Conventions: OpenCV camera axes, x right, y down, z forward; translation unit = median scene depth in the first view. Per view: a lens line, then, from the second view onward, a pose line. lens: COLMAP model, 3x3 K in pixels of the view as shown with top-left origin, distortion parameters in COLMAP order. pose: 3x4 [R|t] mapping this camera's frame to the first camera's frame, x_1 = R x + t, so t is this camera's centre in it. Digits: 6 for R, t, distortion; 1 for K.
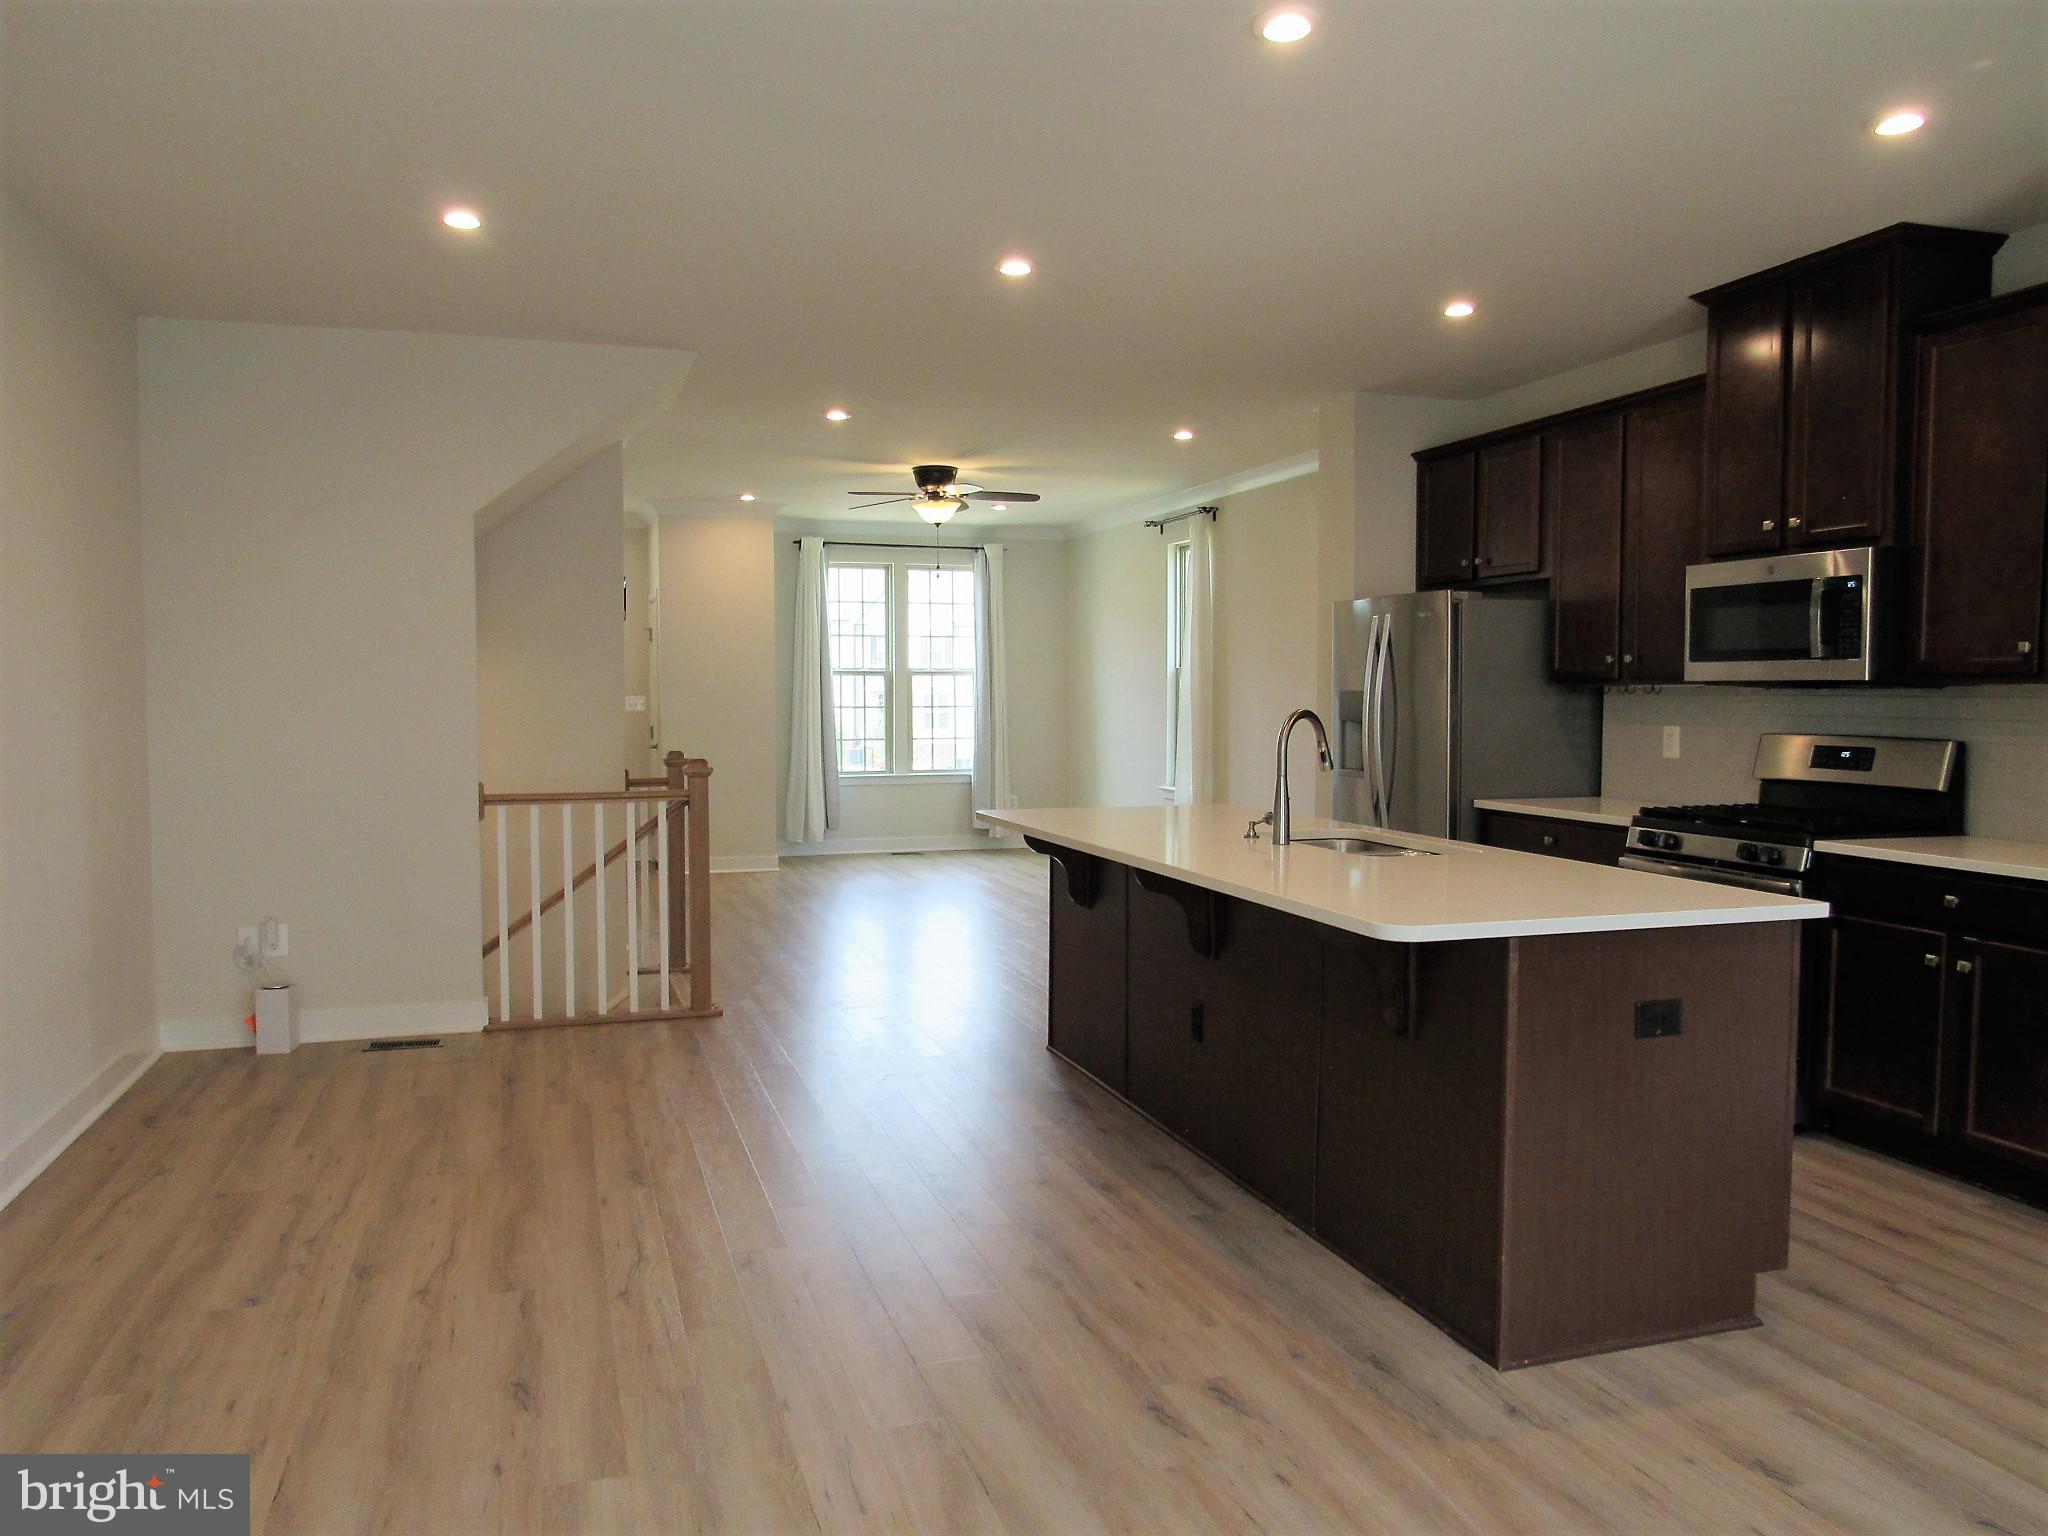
lens RADIAL K [[1466.8, 0, 1037.8], [0, 1466.8, 762.6], [0, 0, 1]] dist [-0.031972, 0.030071]
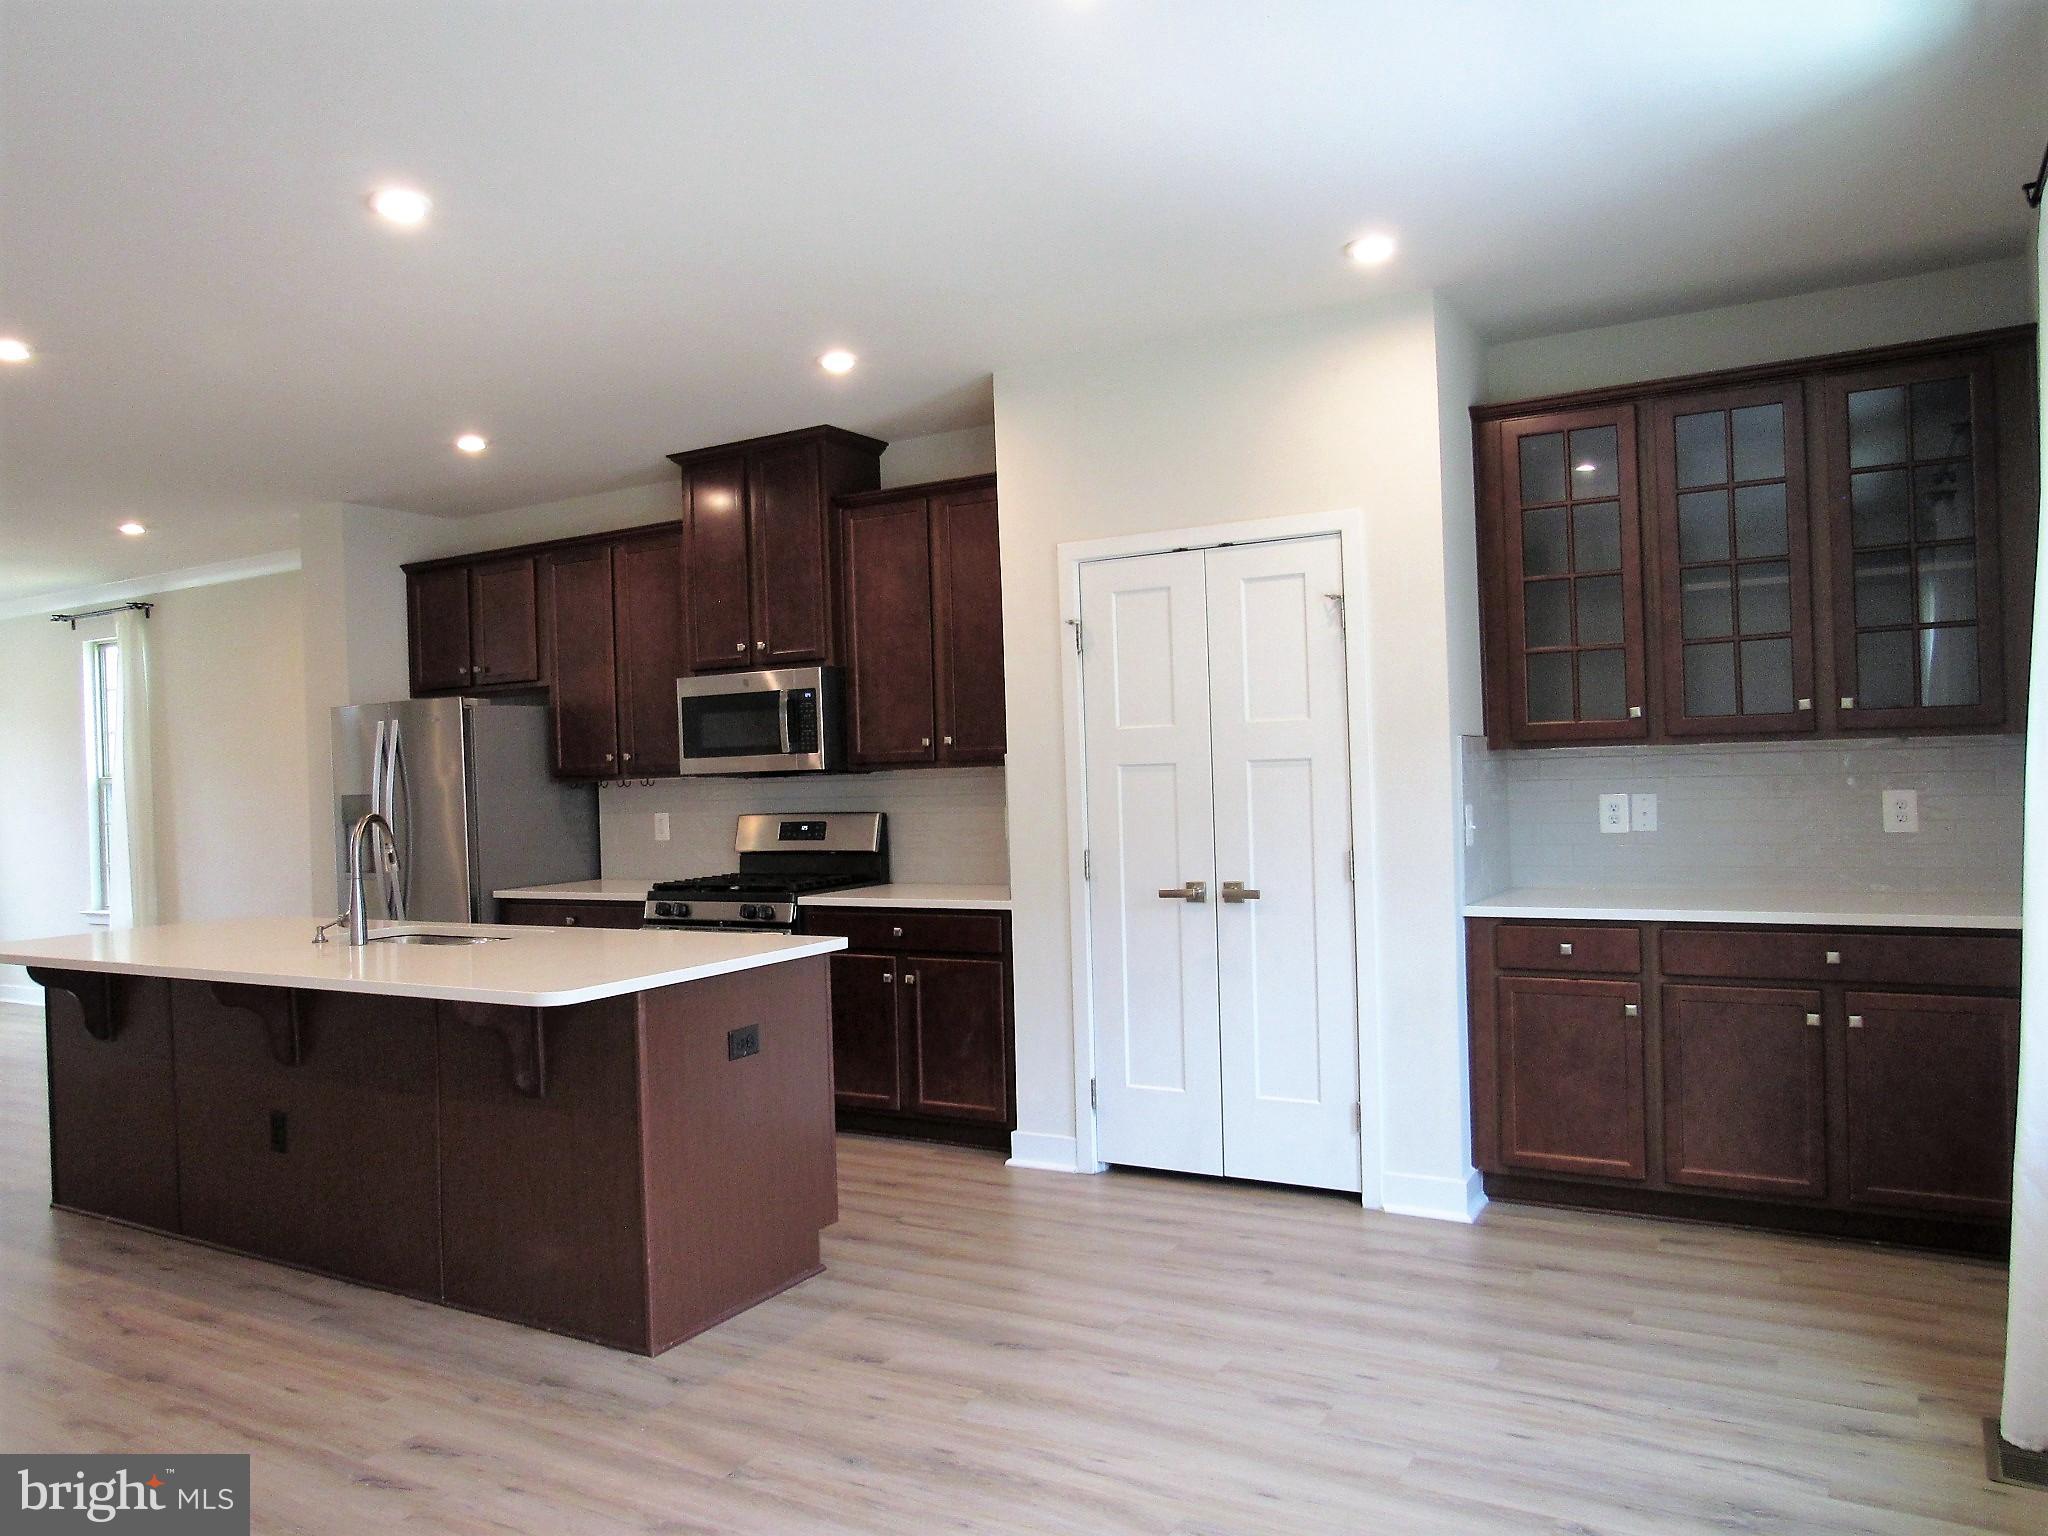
lens RADIAL K [[1466.8, 0, 982.5], [0, 1466.8, 772.2], [0, 0, 1]] dist [-0.031972, 0.030071]
pose [[0.764746, -0.032472, 0.643513, -0.136141], [0.069592, 0.997050, -0.032391, -0.001692], [-0.640562, 0.069554, 0.764750, -0.071763]]
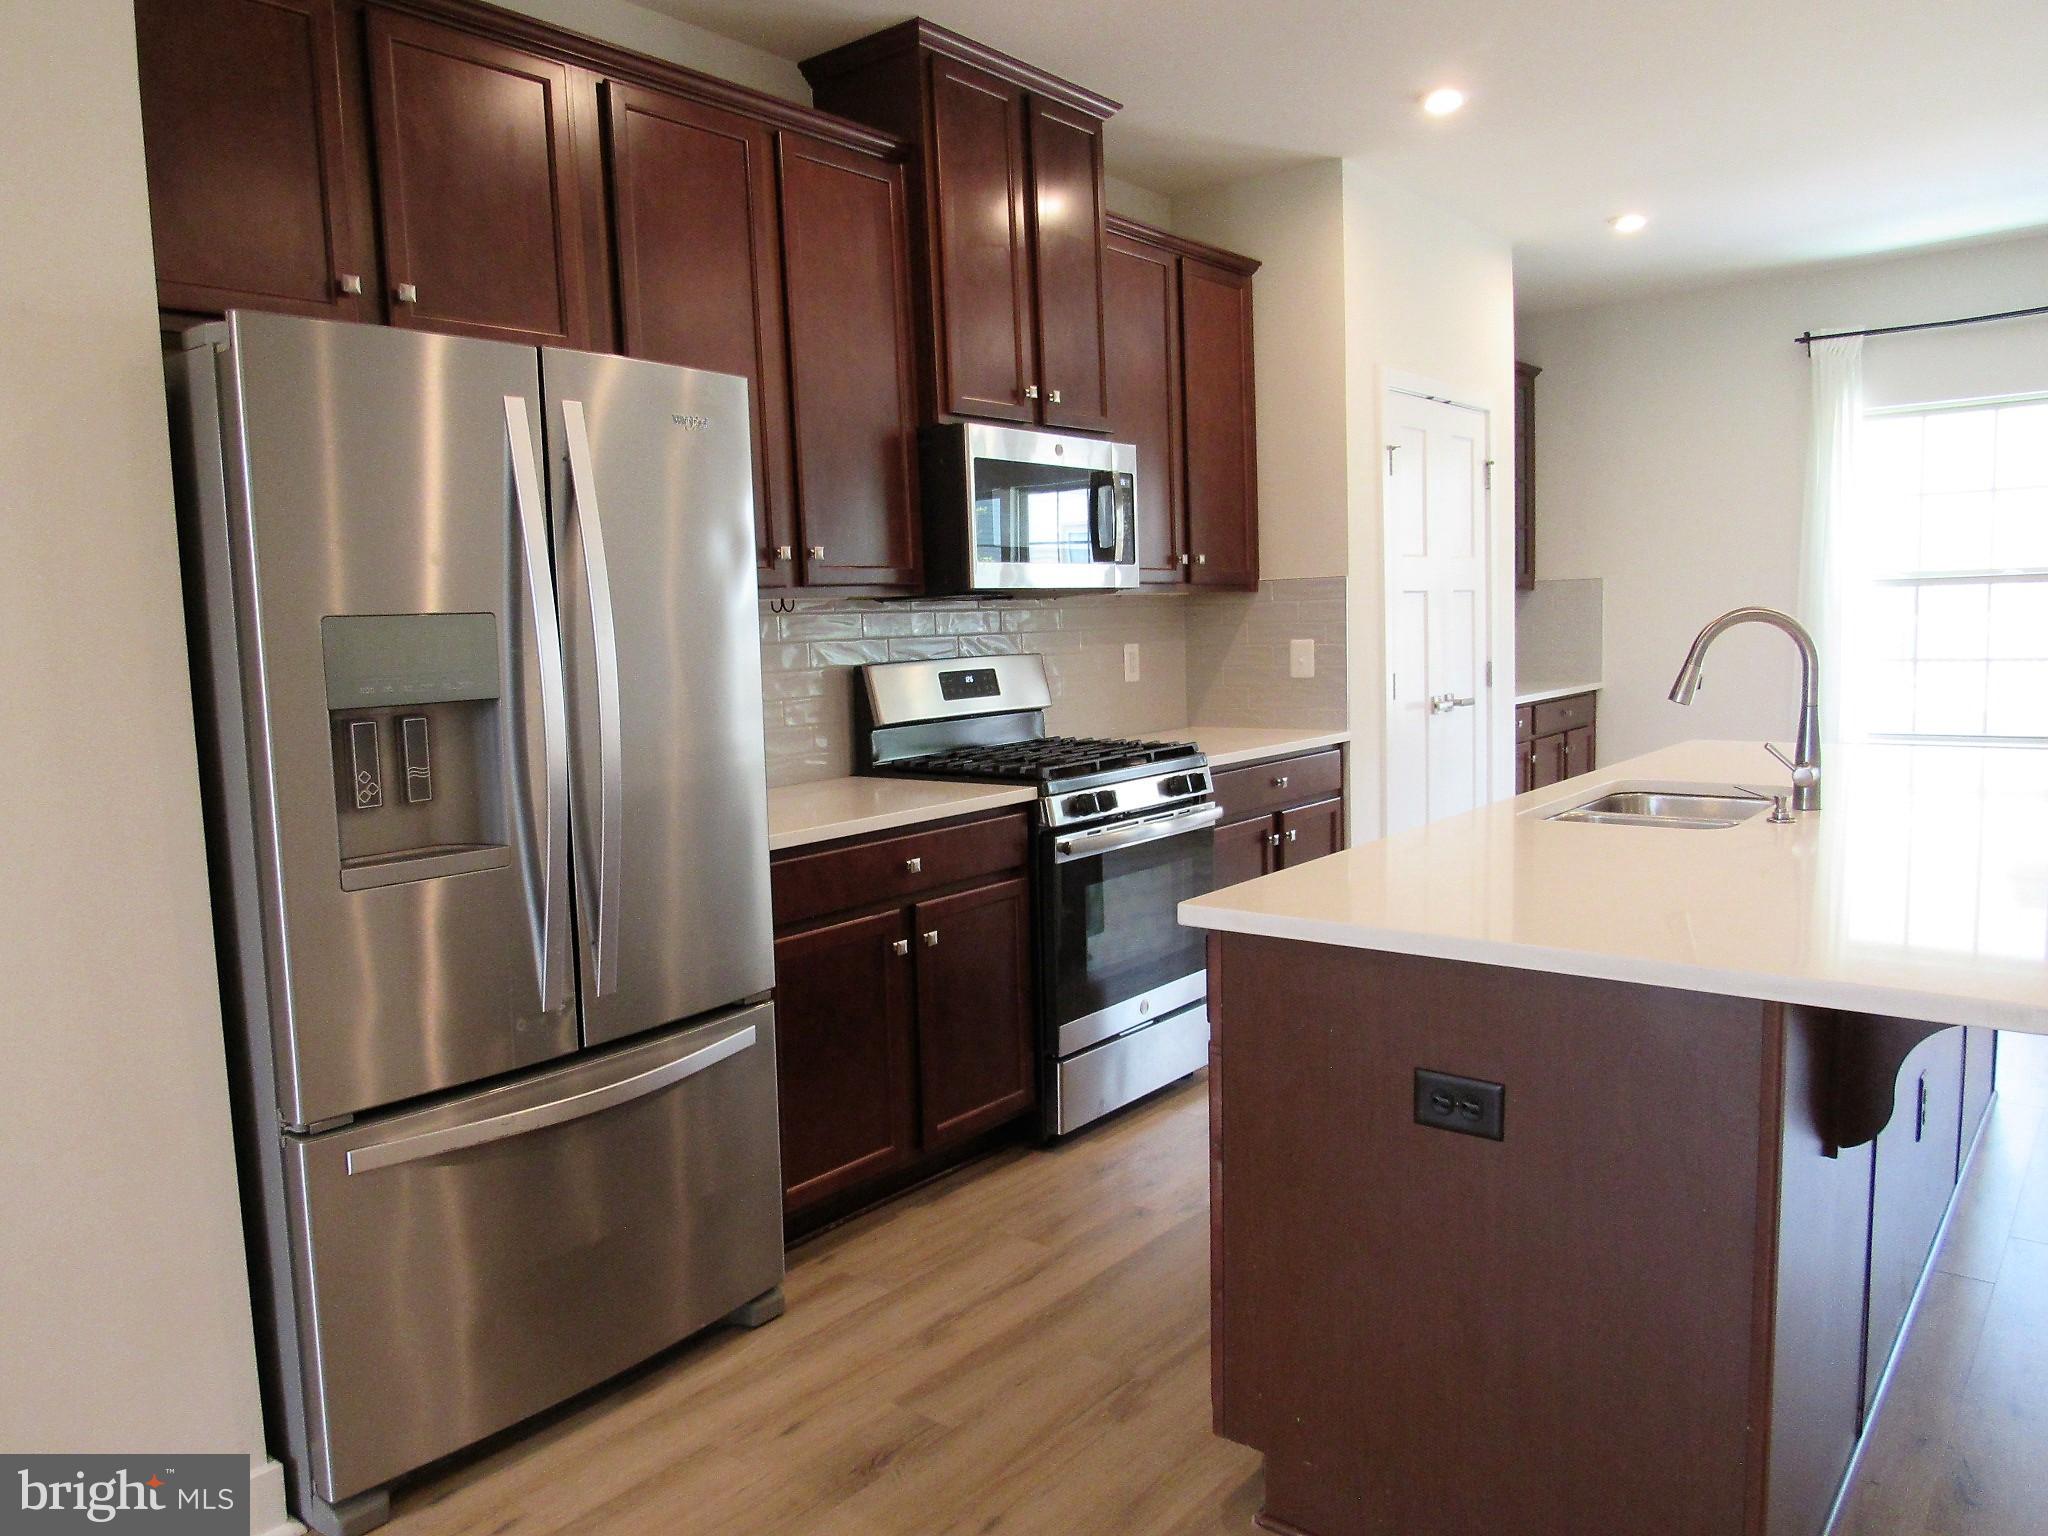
lens RADIAL K [[1466.8, 0, 1022.7], [0, 1466.8, 770.2], [0, 0, 1]] dist [-0.031972, 0.030071]
pose [[-0.537464, -0.072953, 0.840125, -0.157901], [0.072588, 0.988551, 0.132279, -0.059080], [-0.840157, 0.132079, -0.526015, 1.340154]]
